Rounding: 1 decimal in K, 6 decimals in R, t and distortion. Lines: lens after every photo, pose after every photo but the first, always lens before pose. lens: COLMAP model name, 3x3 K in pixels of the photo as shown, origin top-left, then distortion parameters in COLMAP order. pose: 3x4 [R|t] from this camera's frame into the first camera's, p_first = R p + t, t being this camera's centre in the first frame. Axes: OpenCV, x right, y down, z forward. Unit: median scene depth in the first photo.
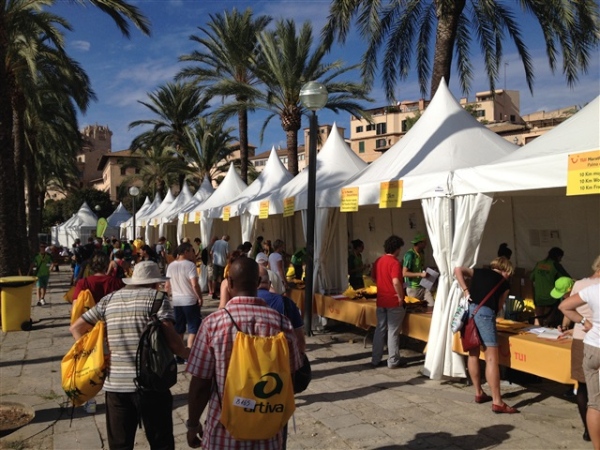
lens RADIAL K [[615.5, 0, 302.3], [0, 615.5, 224.9], [0, 0, 1]] dist [0.076859, 0.000000]
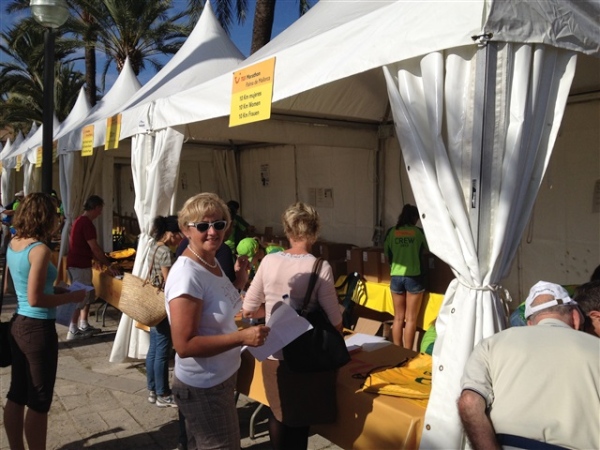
lens RADIAL K [[615.5, 0, 297.5], [0, 615.5, 226.2], [0, 0, 1]] dist [0.076859, 0.000000]
pose [[0.991176, 0.030791, 0.128926, 0.335147], [-0.037431, 0.998077, 0.049404, 0.027120], [-0.127156, -0.053794, 0.990423, 0.193727]]
